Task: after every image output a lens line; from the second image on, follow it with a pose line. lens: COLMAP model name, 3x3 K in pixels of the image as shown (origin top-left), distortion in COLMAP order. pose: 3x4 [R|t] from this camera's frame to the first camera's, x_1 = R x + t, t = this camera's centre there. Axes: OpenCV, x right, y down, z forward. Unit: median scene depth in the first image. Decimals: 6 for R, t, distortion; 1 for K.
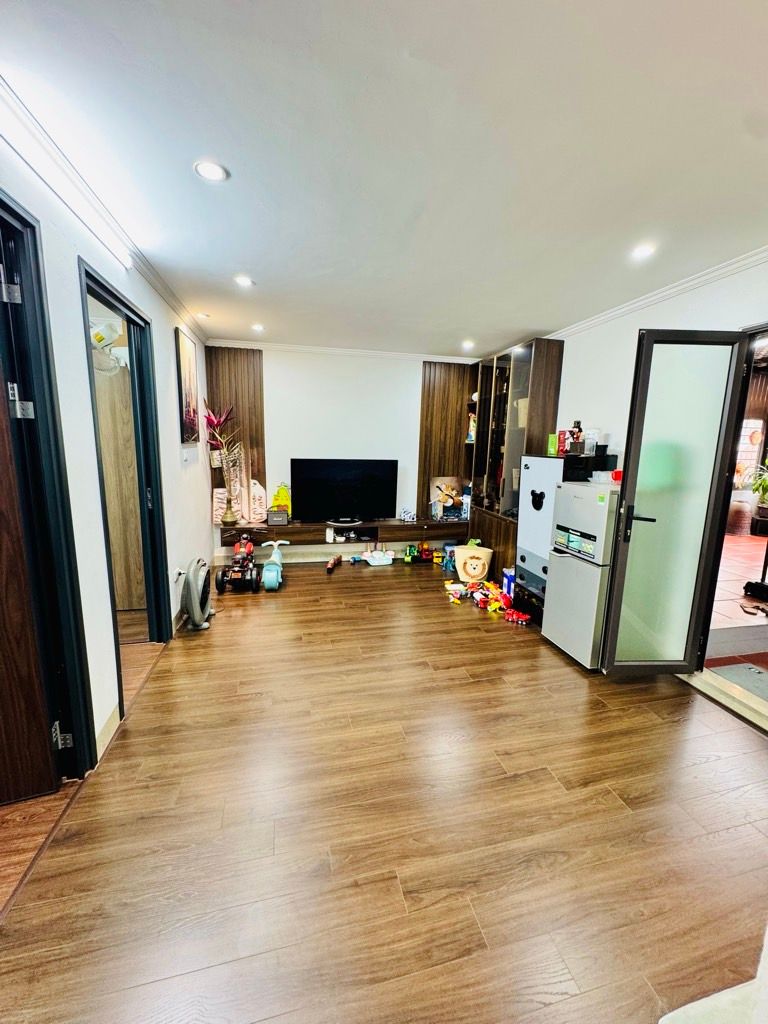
lens RADIAL K [[409.3, 0, 386.0], [0, 409.3, 509.2], [0, 0, 1]] dist [-0.003783, 0.001095]
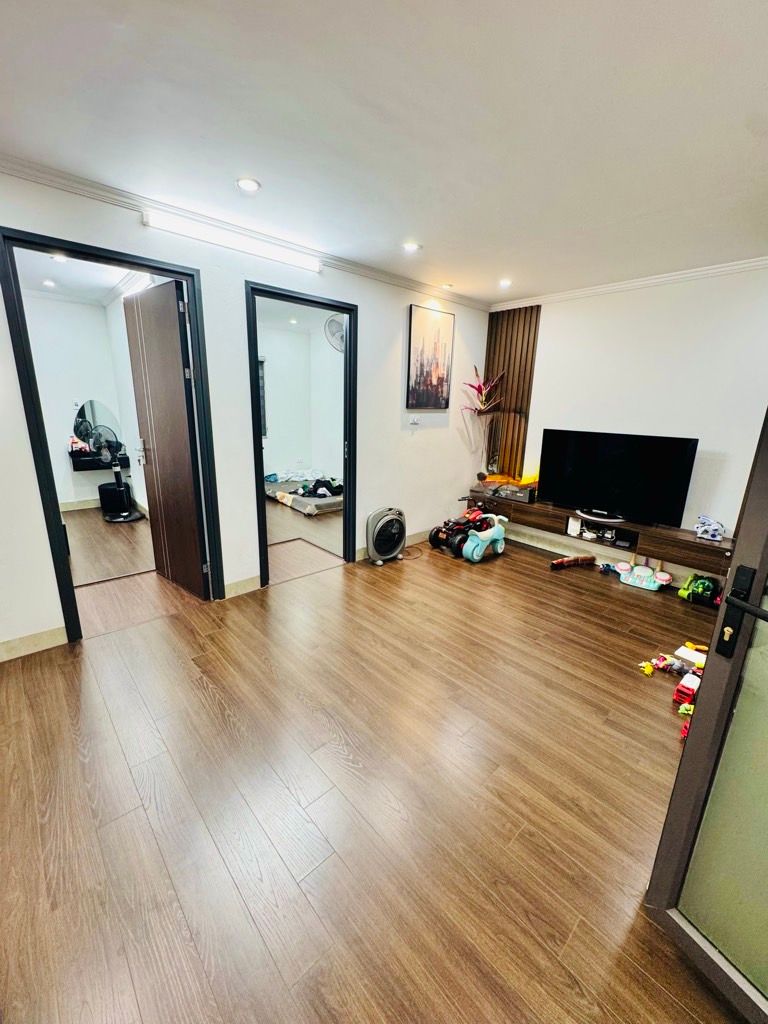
lens RADIAL K [[409.3, 0, 385.2], [0, 409.3, 511.5], [0, 0, 1]] dist [-0.003783, 0.001095]
pose [[0.487829, 0.214424, -0.846195, 0.356276], [-0.157125, 0.975099, 0.156506, -0.033769], [0.858682, 0.056610, 0.509373, 0.260244]]
